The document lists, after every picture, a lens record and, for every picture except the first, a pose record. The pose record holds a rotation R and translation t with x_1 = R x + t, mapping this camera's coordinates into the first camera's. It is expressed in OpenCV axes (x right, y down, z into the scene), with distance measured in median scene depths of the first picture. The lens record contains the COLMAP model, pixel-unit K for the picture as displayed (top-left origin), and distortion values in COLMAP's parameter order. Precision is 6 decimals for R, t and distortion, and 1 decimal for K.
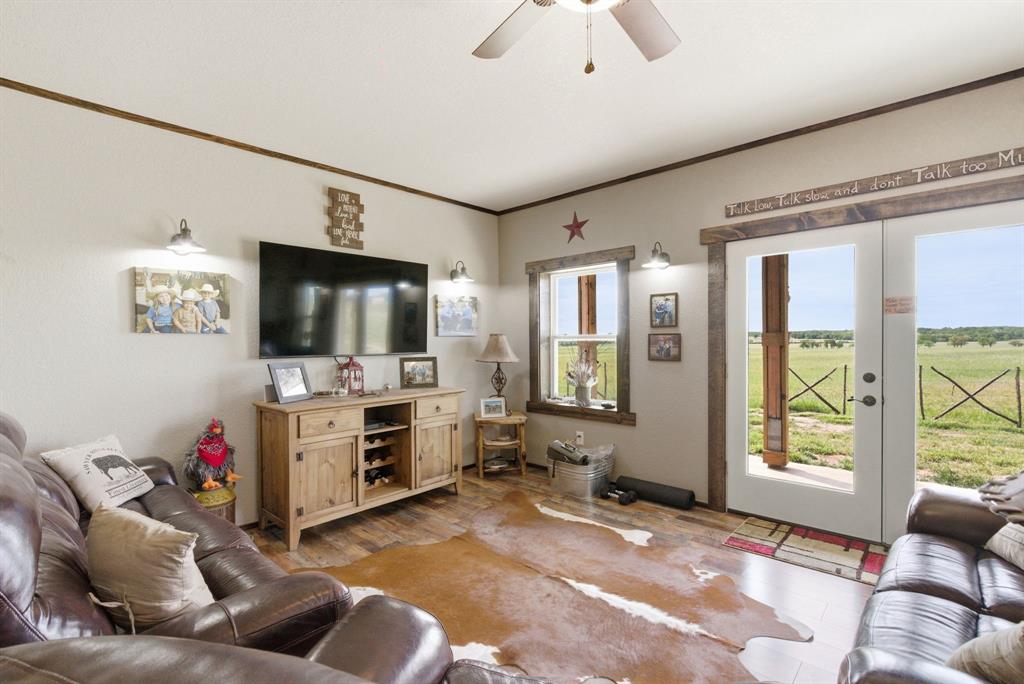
lens RADIAL K [[467.5, 0, 508.1], [0, 467.5, 343.4], [0, 0, 1]] dist [0.000483, -0.001440]
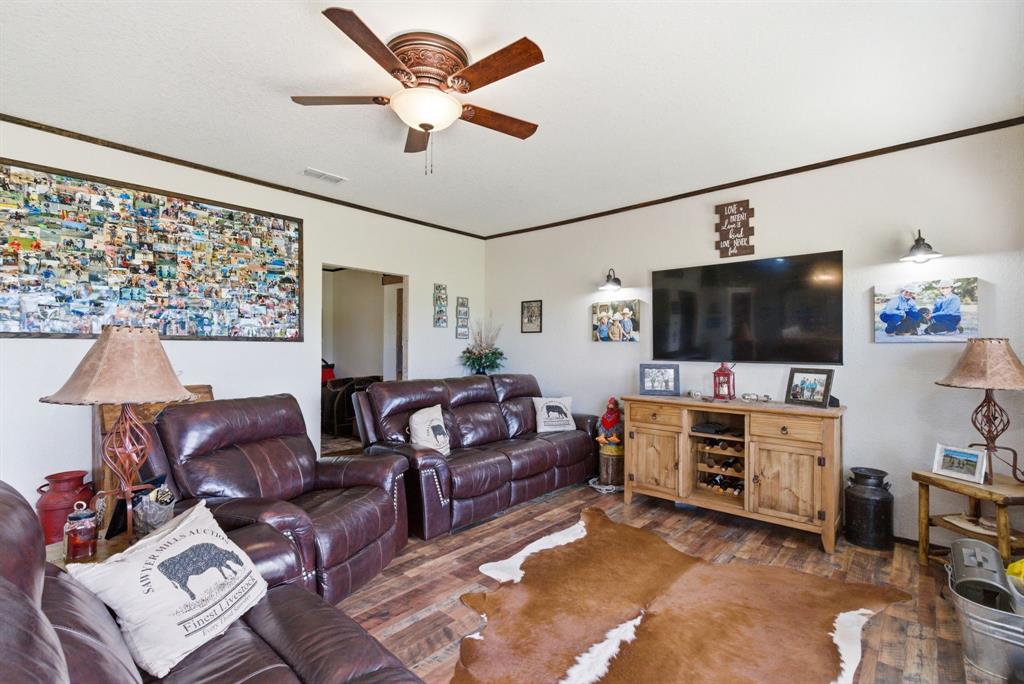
lens RADIAL K [[467.5, 0, 508.1], [0, 467.5, 343.4], [0, 0, 1]] dist [0.000483, -0.001440]
pose [[0.009325, -0.003193, -0.999951, 0.690771], [-0.015844, 0.999869, -0.003340, -0.003706], [0.999831, 0.015874, 0.009273, 0.511017]]
